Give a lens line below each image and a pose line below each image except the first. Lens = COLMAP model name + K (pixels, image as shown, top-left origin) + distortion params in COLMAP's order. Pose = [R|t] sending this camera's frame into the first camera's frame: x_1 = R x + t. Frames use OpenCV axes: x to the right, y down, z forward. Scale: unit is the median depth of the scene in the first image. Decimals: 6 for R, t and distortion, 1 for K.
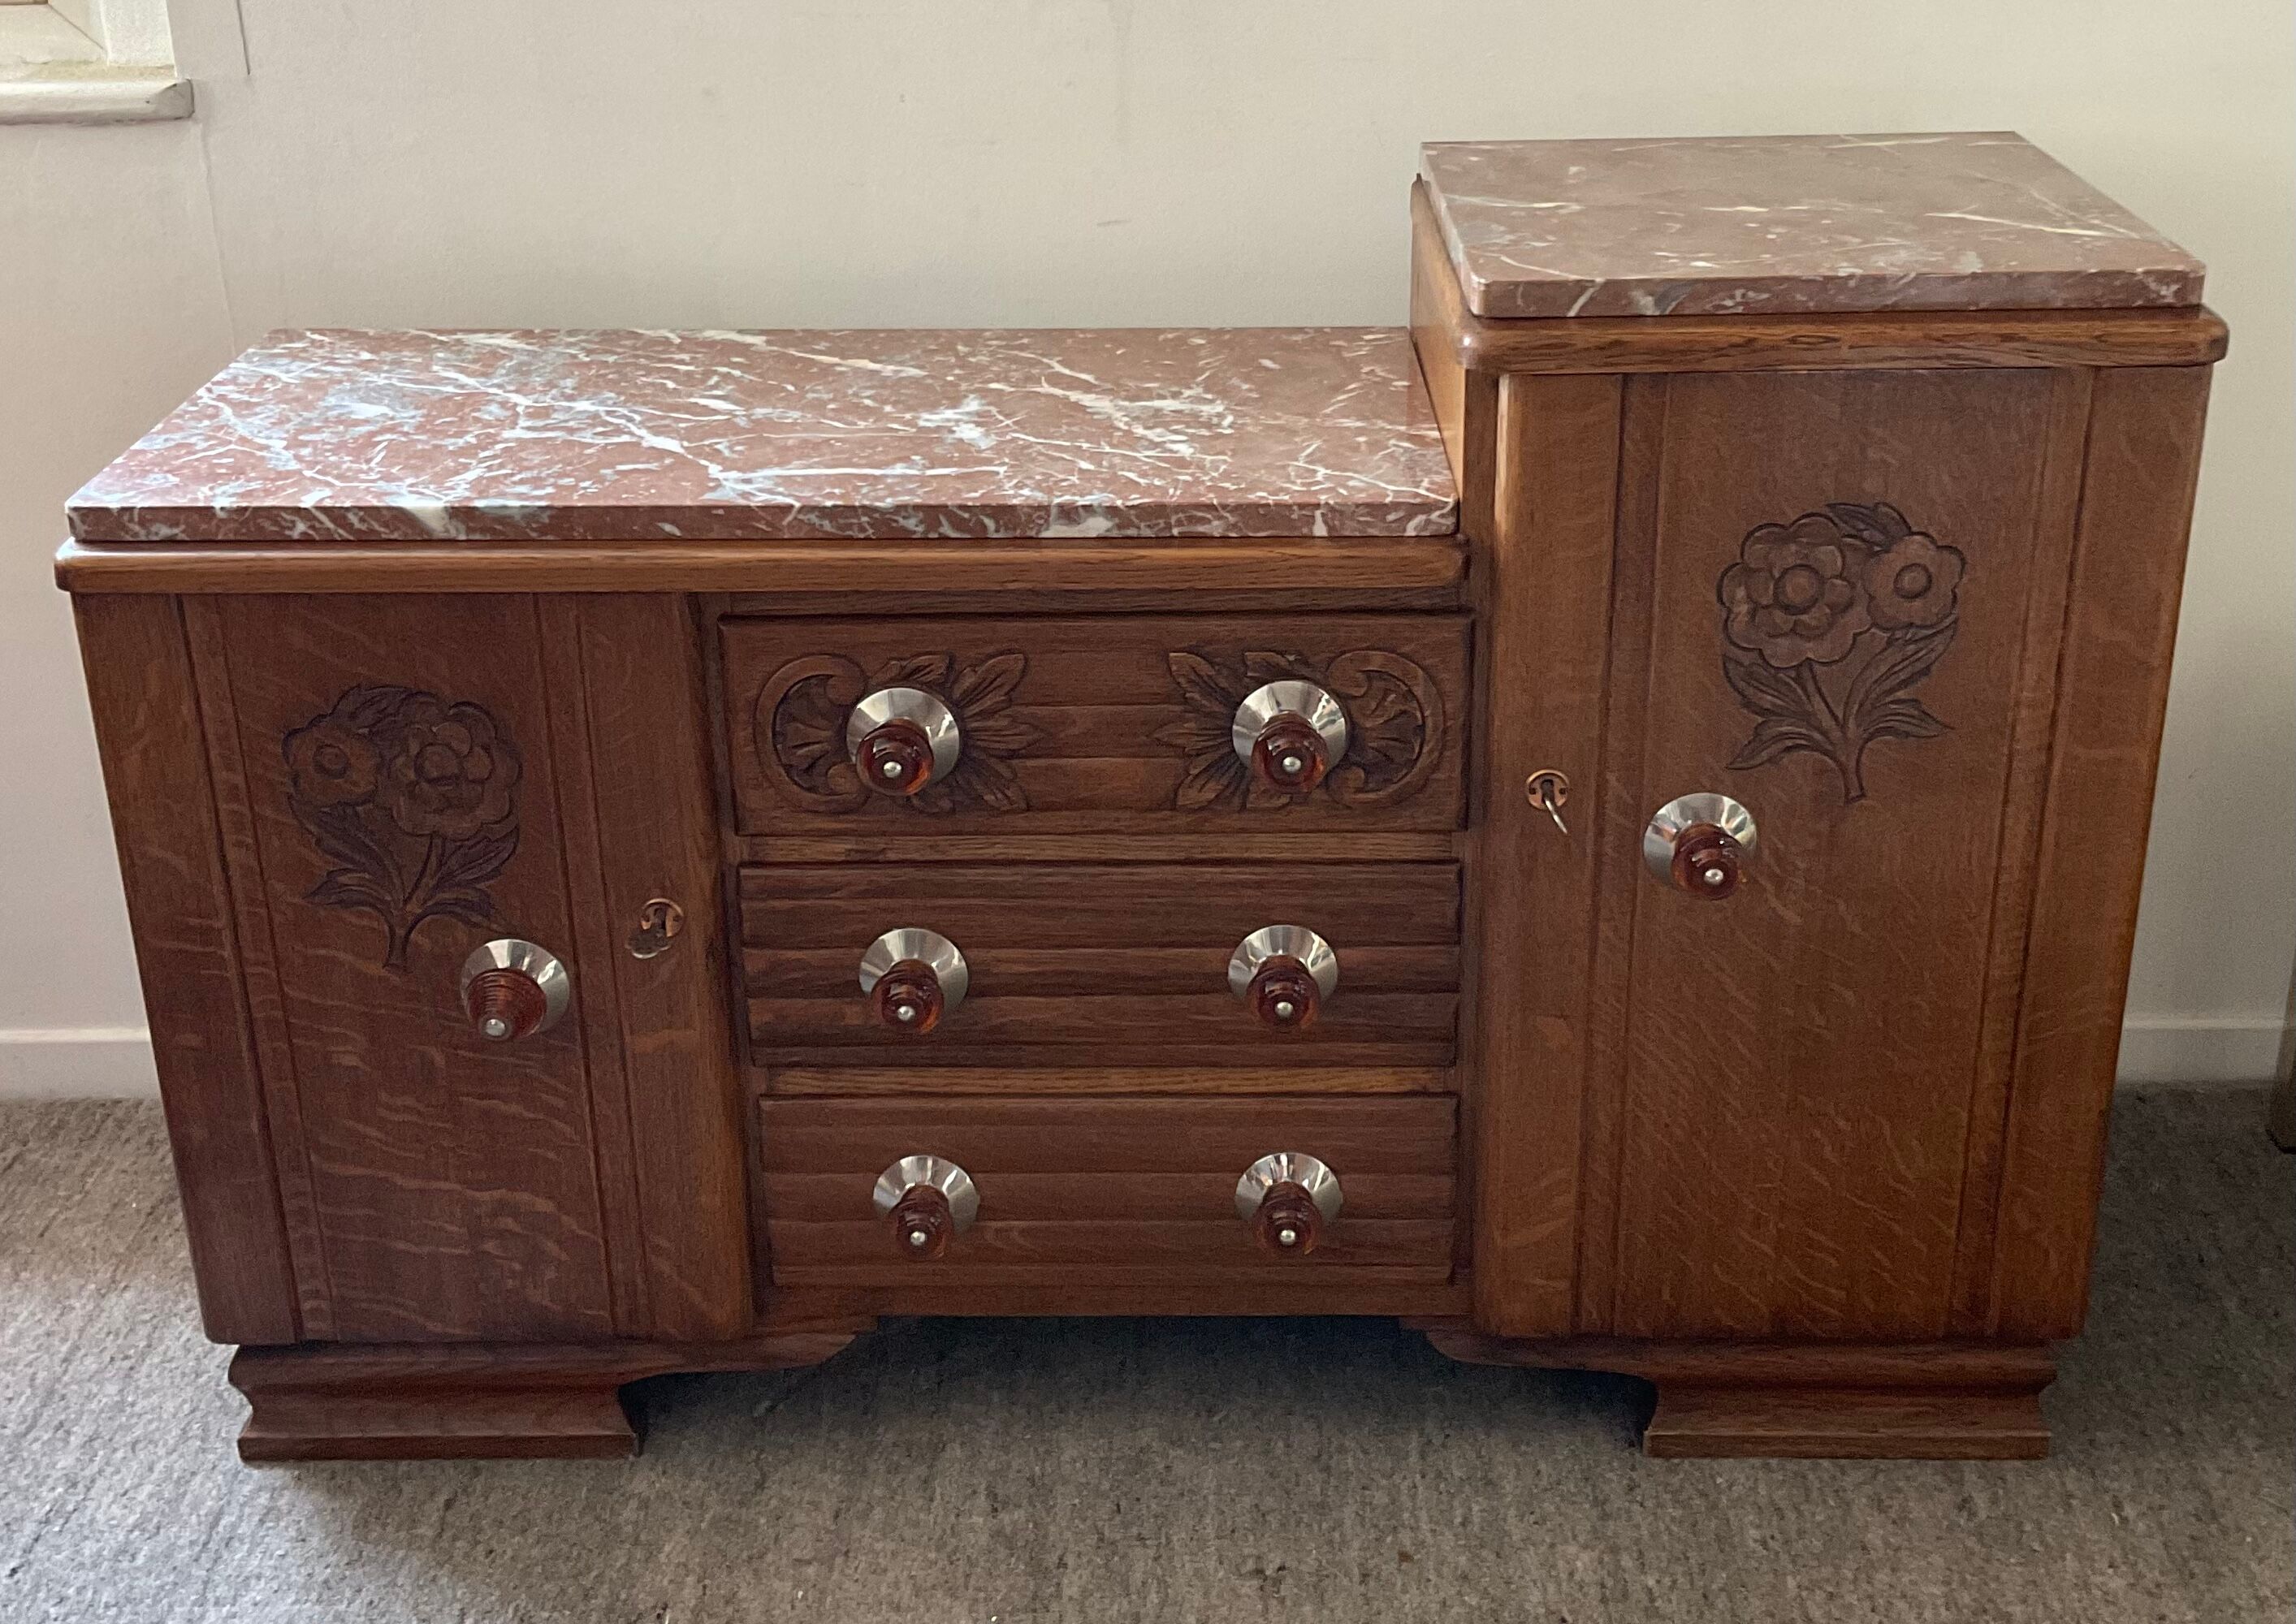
lens RADIAL K [[2683.8, 0, 1150.1], [0, 2683.8, 695.0], [0, 0, 1]] dist [0.055372, 0.000000]
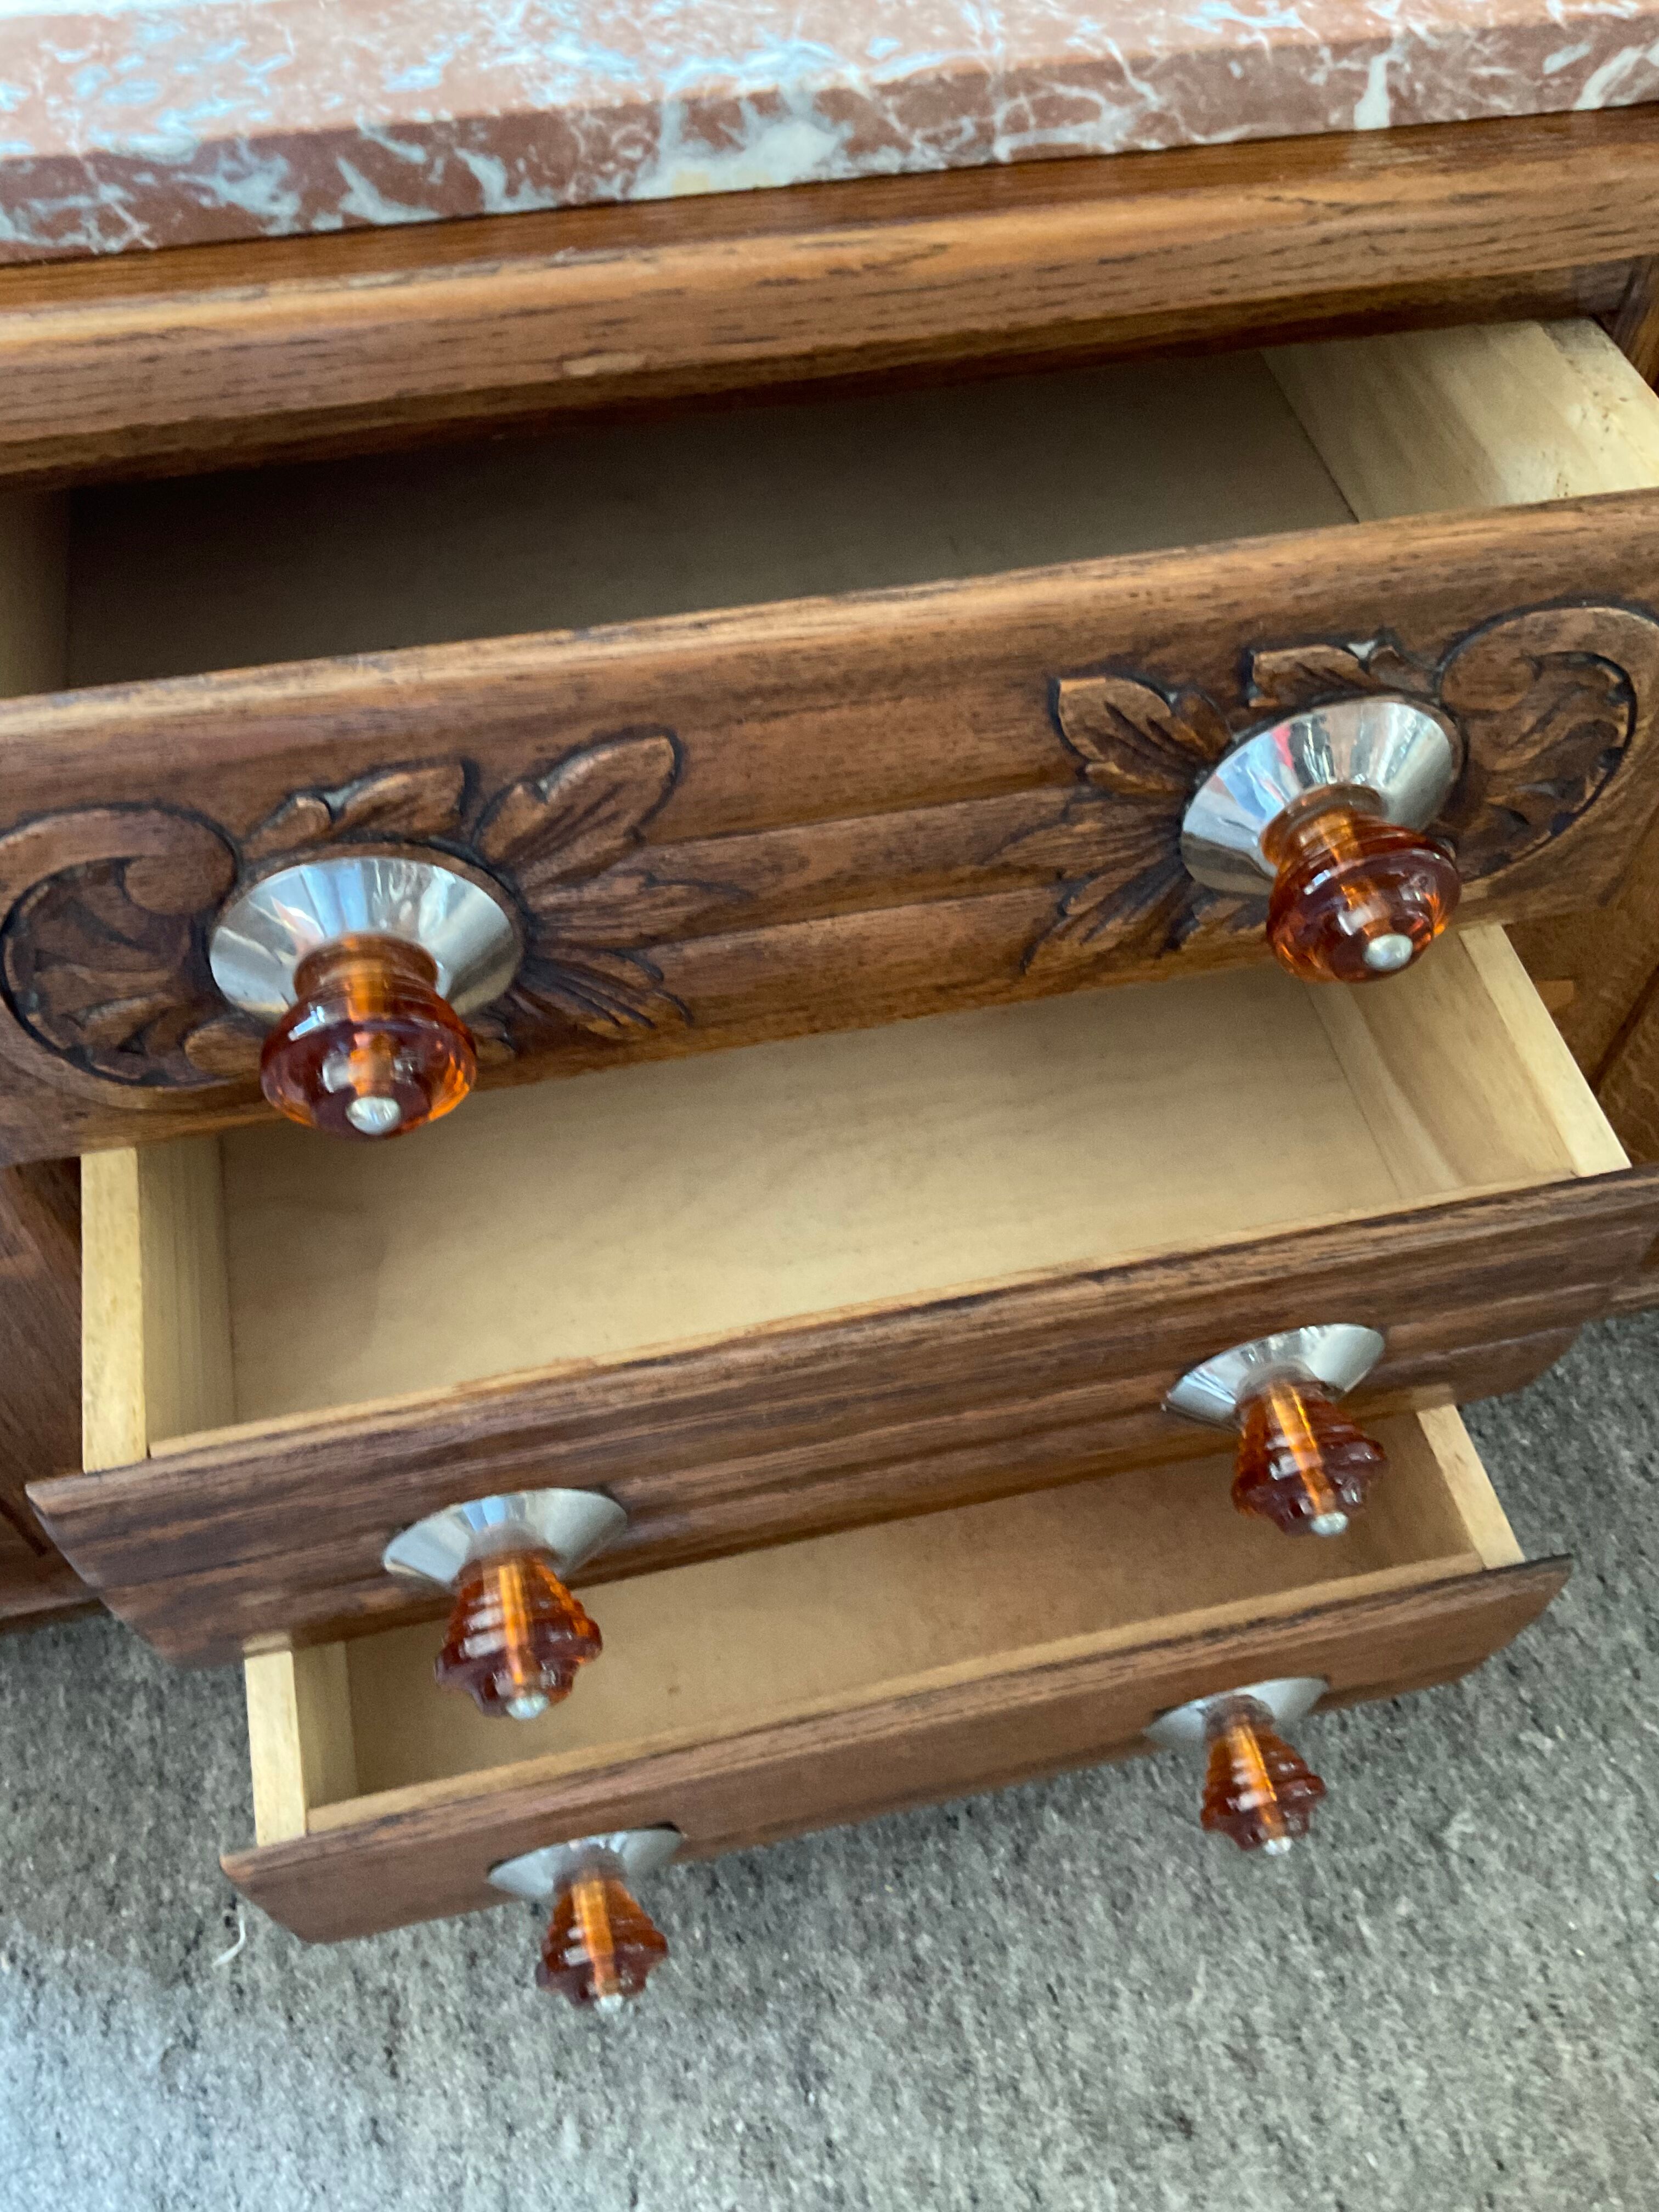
lens RADIAL K [[1842.5, 0, 833.2], [0, 1842.5, 1092.4], [0, 0, 1]] dist [0.048584, -0.096349]
pose [[0.973023, -0.170276, 0.155665, -0.070242], [0.062592, 0.844263, 0.532261, -0.083890], [-0.222054, -0.508159, 0.832146, 0.696646]]
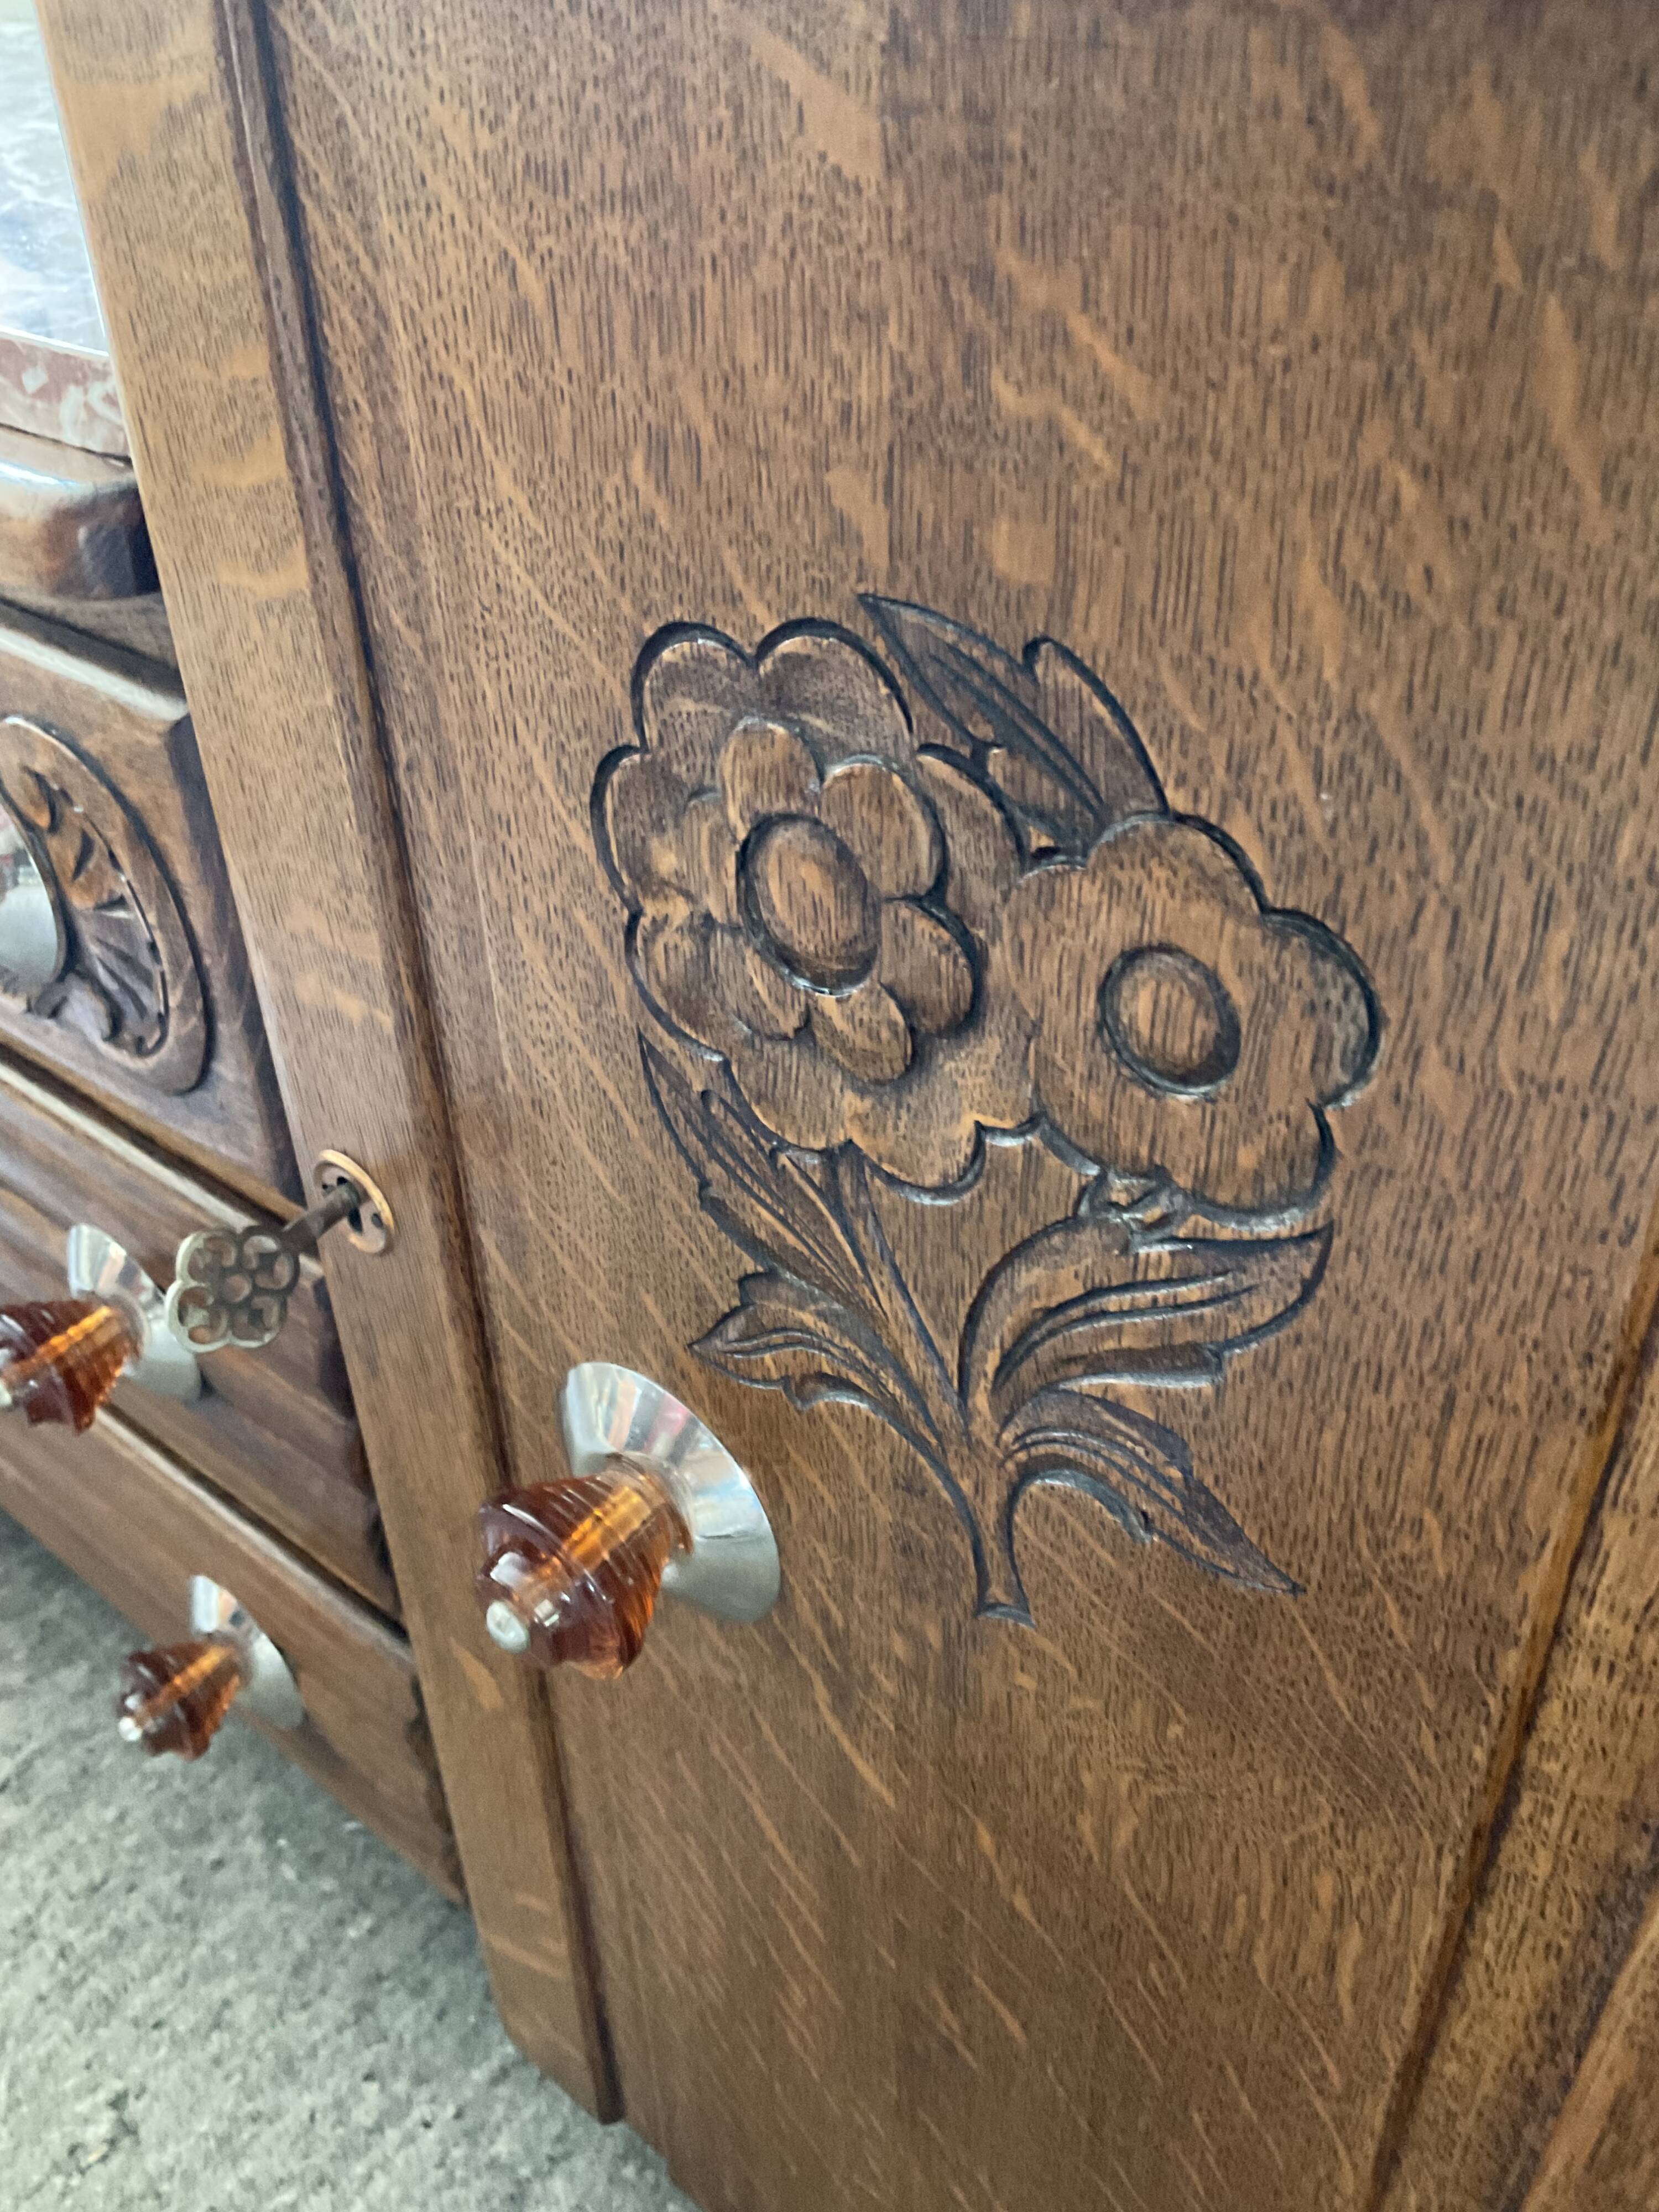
lens RADIAL K [[1842.5, 0, 827.5], [0, 1842.5, 1095.7], [0, 0, 1]] dist [0.048584, -0.096349]
pose [[0.784673, 0.356783, -0.506946, 0.324199], [-0.233143, 0.927581, 0.291954, -0.071580], [0.574398, -0.110898, 0.811029, 0.802517]]
